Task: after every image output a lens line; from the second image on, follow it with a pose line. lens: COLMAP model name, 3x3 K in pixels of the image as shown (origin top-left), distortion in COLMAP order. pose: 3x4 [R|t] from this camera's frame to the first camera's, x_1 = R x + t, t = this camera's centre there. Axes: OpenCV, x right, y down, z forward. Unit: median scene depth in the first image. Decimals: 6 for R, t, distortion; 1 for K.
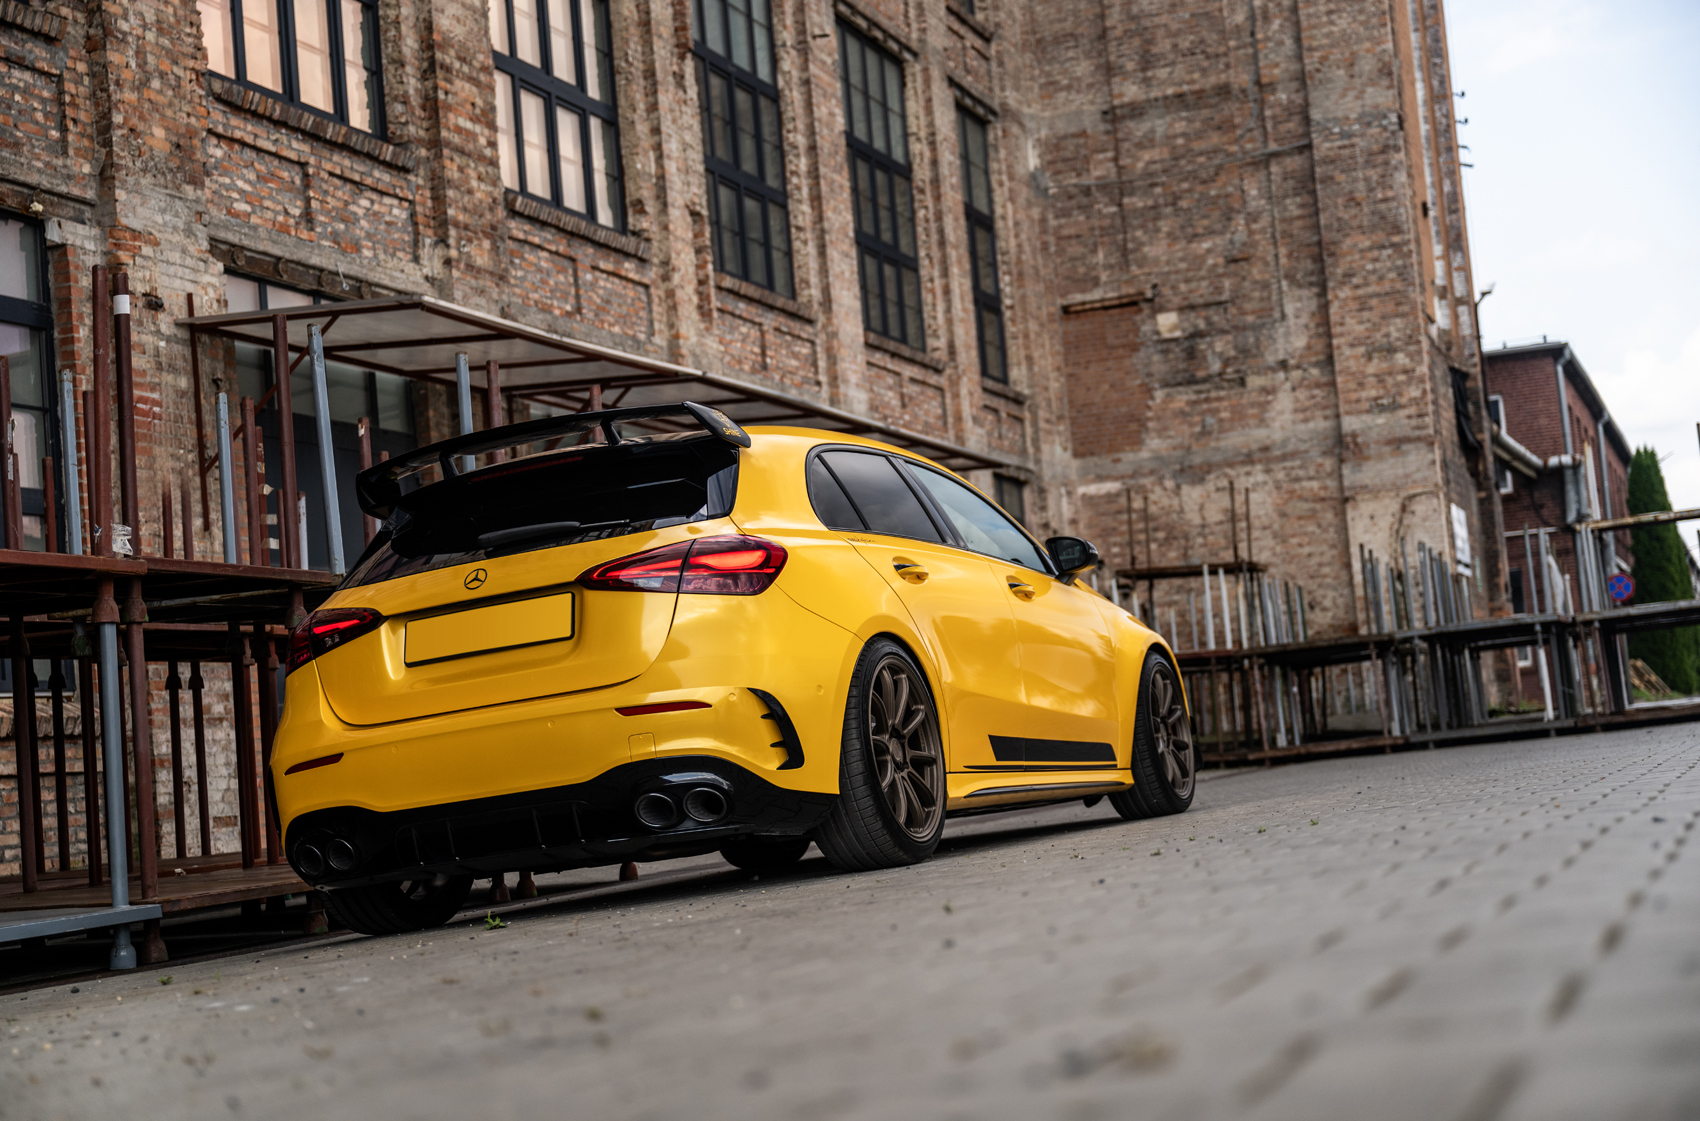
lens RADIAL K [[2388.3, 0, 850.0], [0, 2388.3, 560.5], [0, 0, 1]] dist [0.017027, -0.047273]
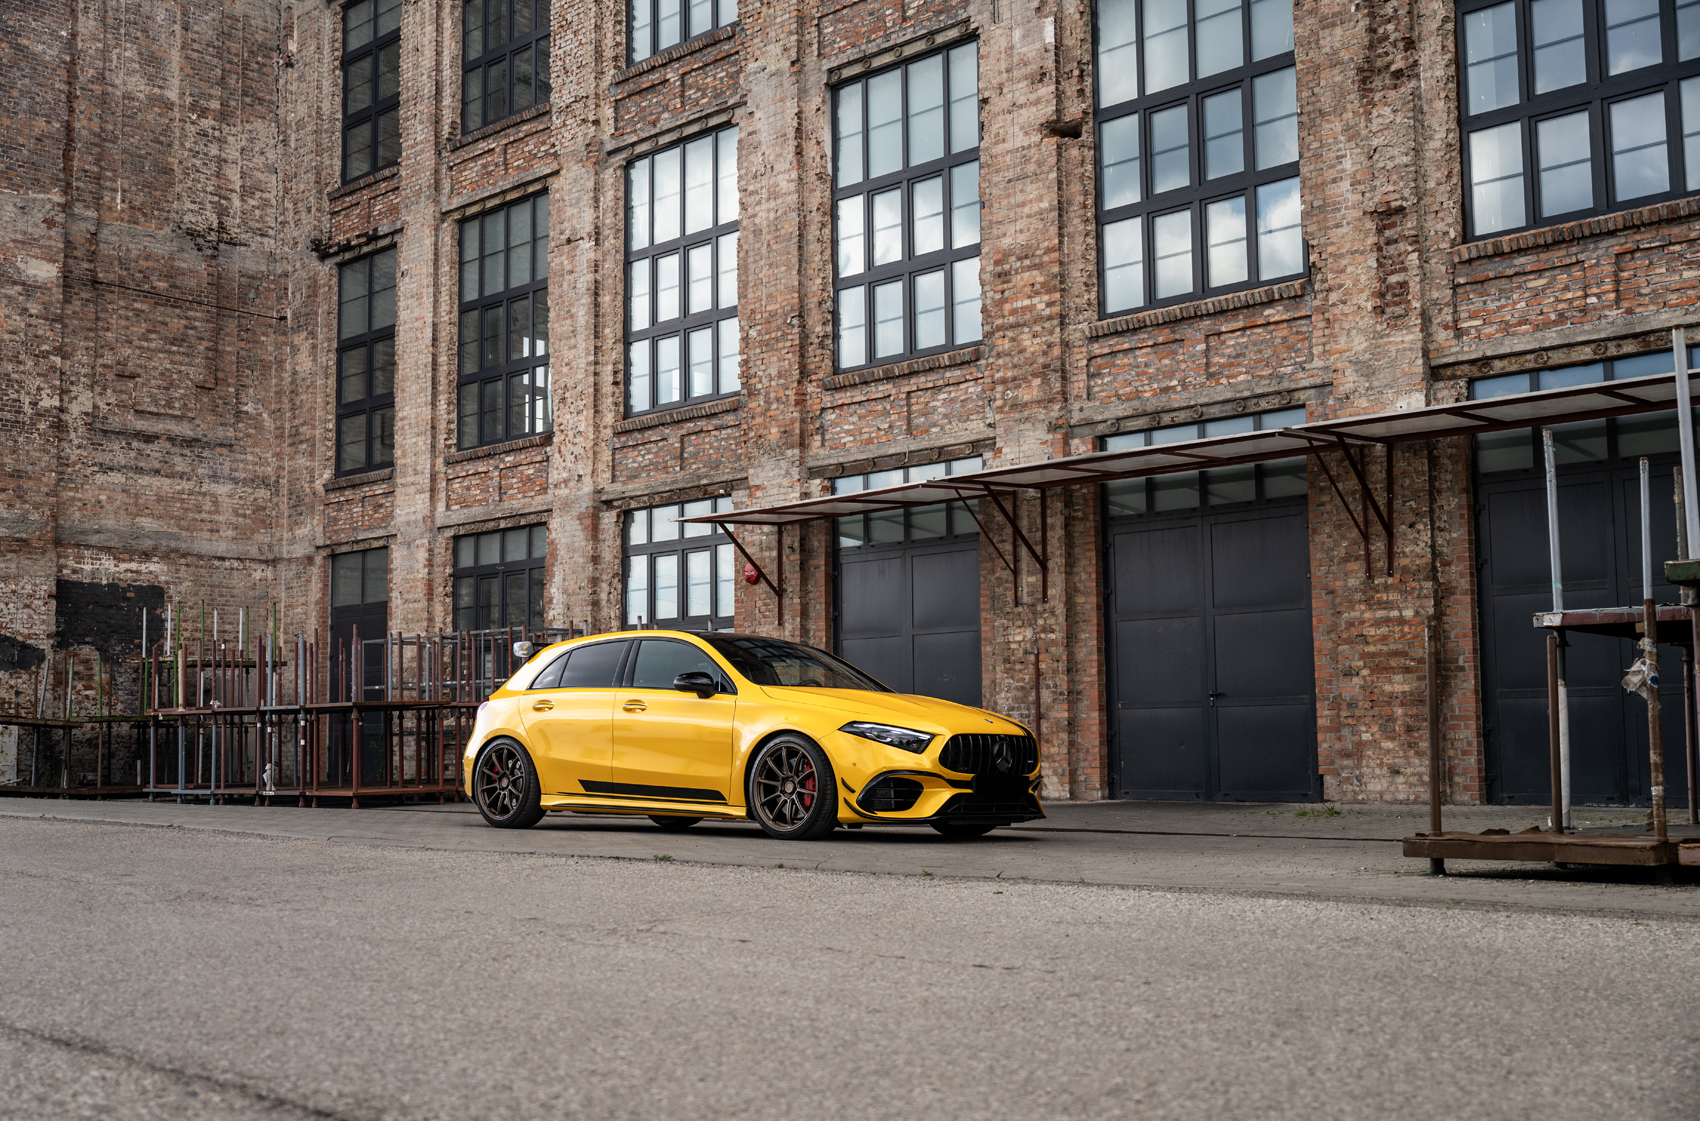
lens RADIAL K [[1723.1, 0, 849.3], [0, 1723.1, 578.7], [0, 0, 1]] dist [0.001133, 0.011836]
pose [[-0.359249, 0.000258, -0.933242, 1.011962], [0.119612, 0.991765, -0.045770, 0.020583], [0.925545, -0.128069, -0.356321, 1.496019]]
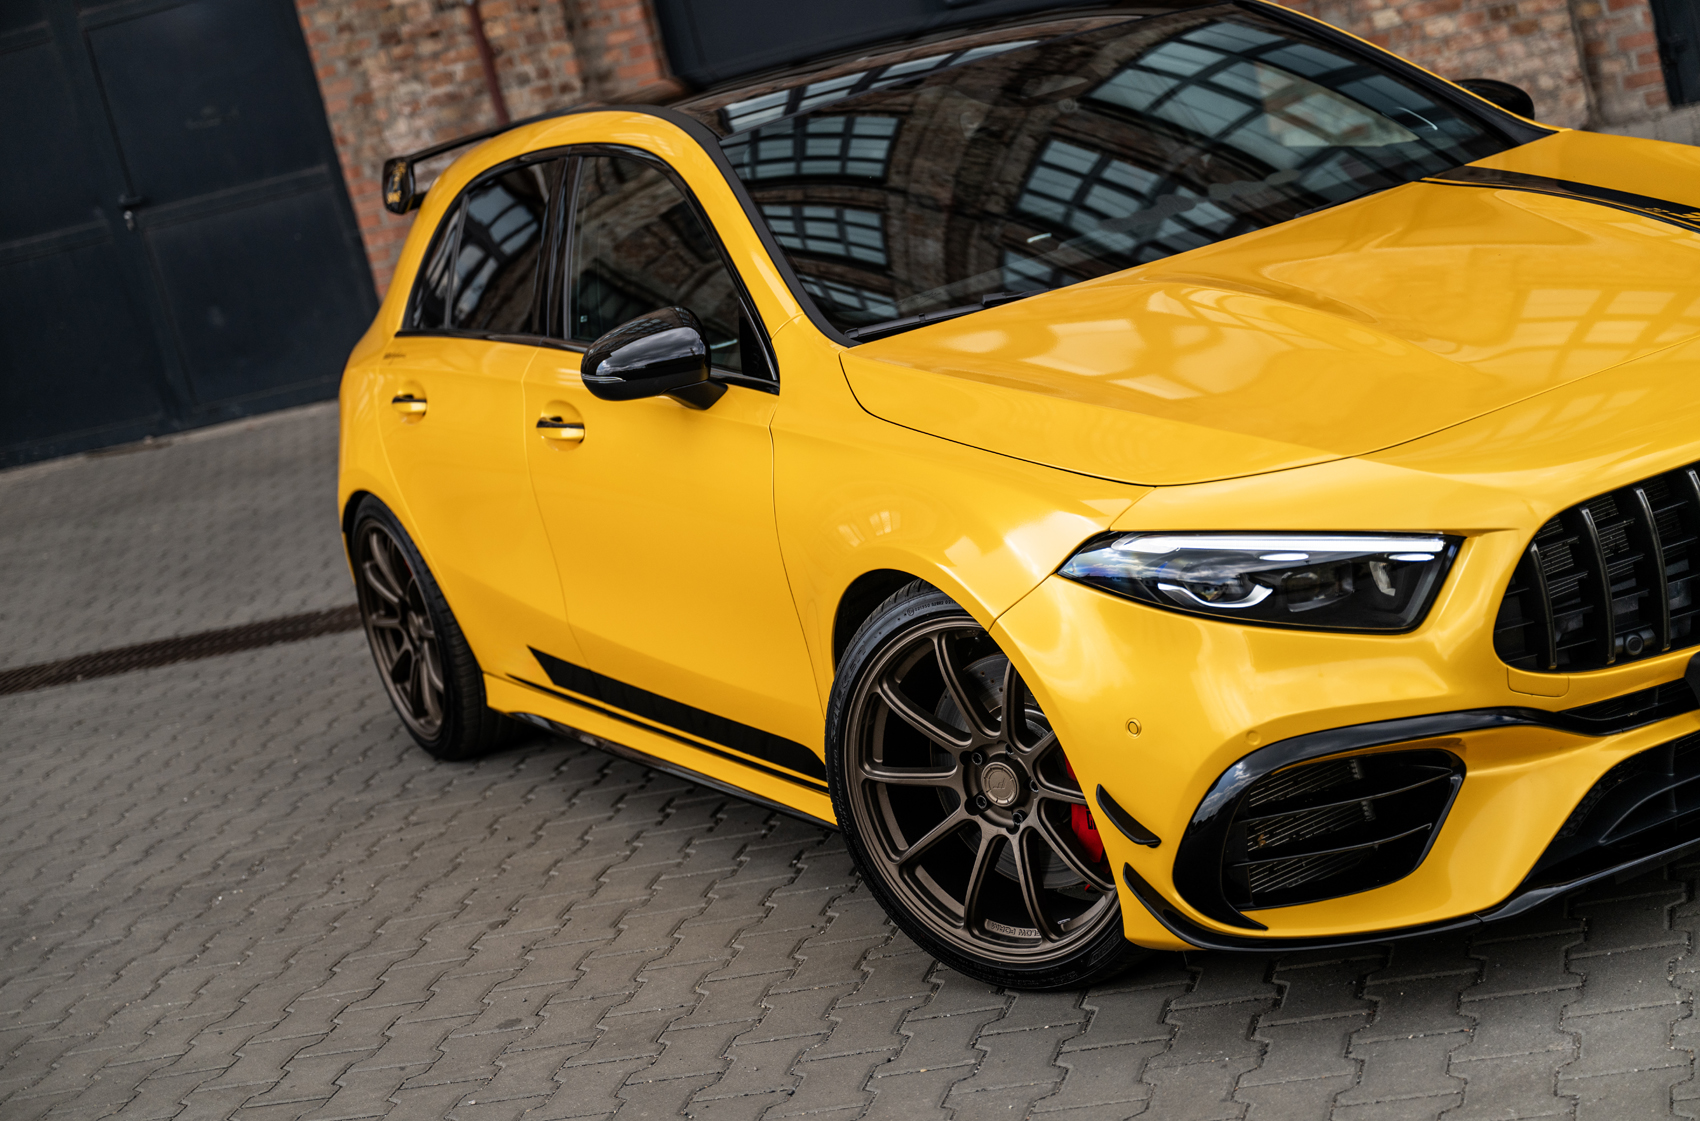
lens RADIAL K [[3094.2, 0, 850.0], [0, 3094.2, 560.5], [0, 0, 1]] dist [-0.032021, -0.028922]
pose [[0.121670, 0.266983, -0.955990, 0.704672], [0.313908, 0.903360, 0.292236, -0.044357], [0.941625, -0.335649, 0.026103, 1.204549]]
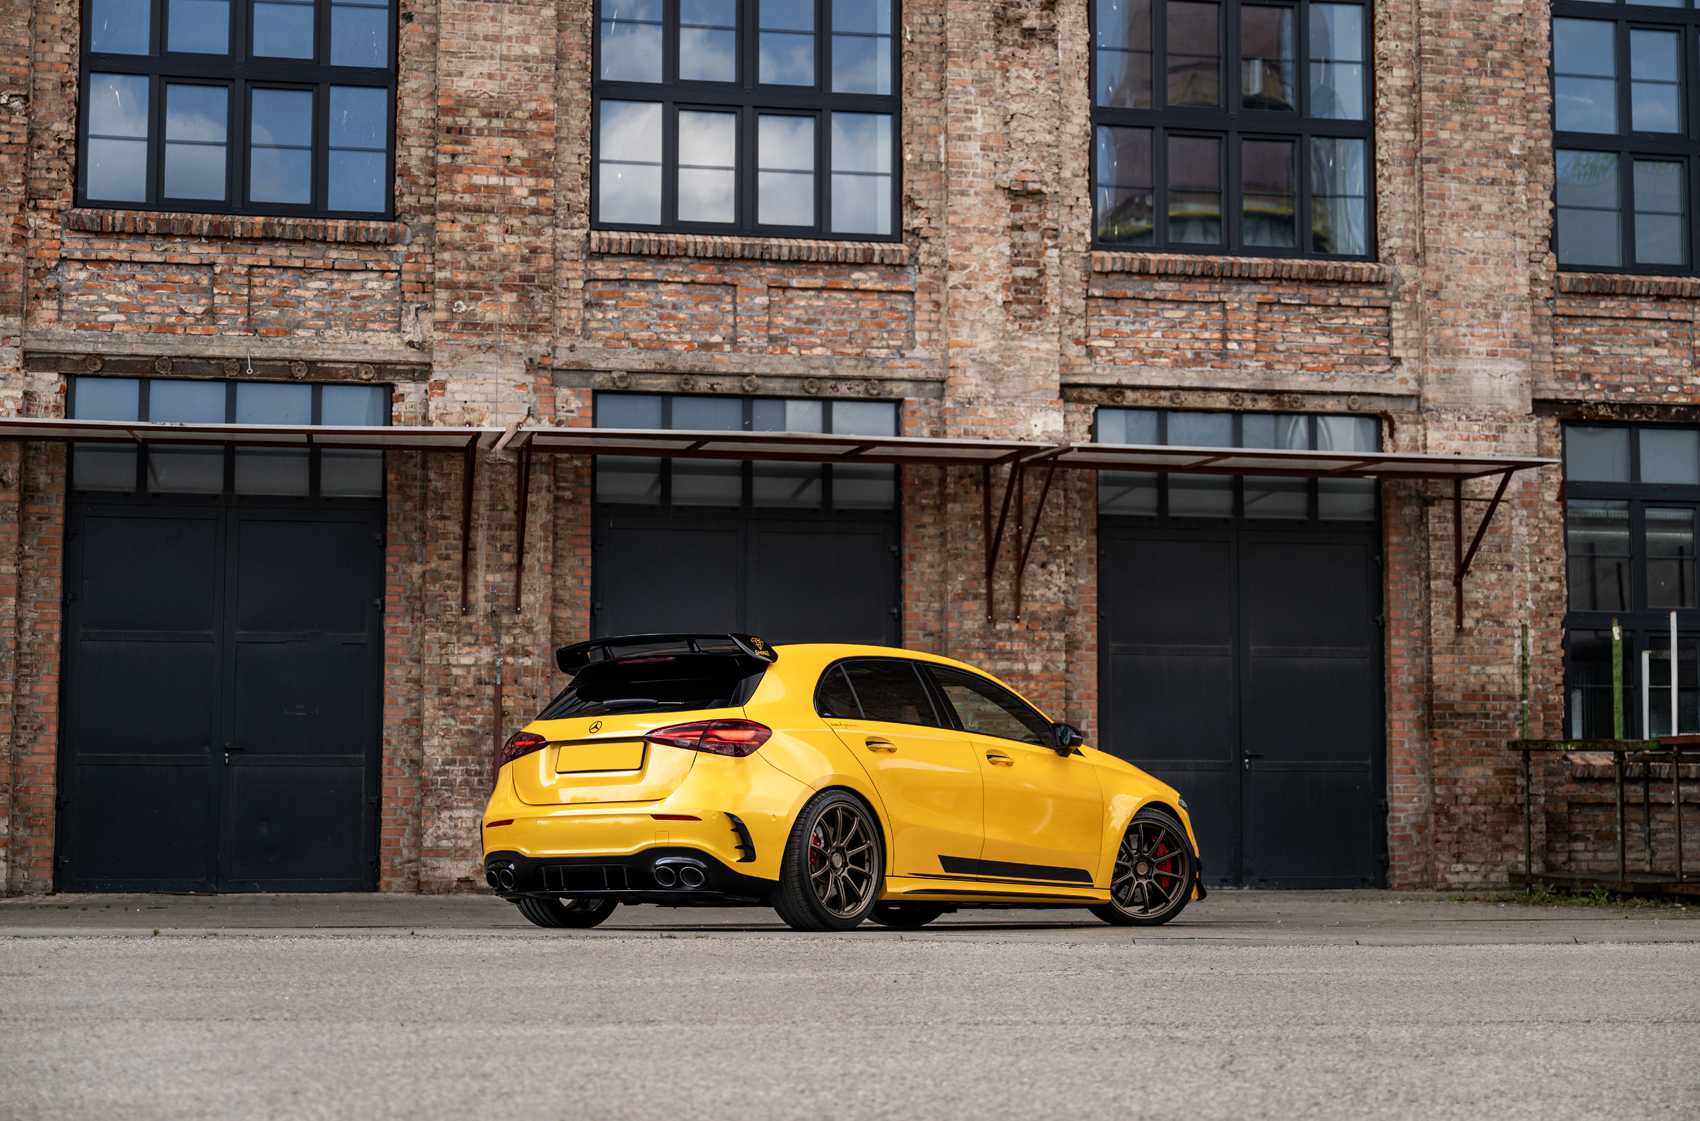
lens RADIAL K [[2721.5, 0, 850.0], [0, 2721.5, 560.5], [0, 0, 1]] dist [0.005850, -0.004777]
pose [[0.527296, 0.008196, -0.849642, 1.064966], [0.022534, 0.999467, 0.023626, -0.055727], [0.849383, -0.031604, 0.526830, 0.623206]]
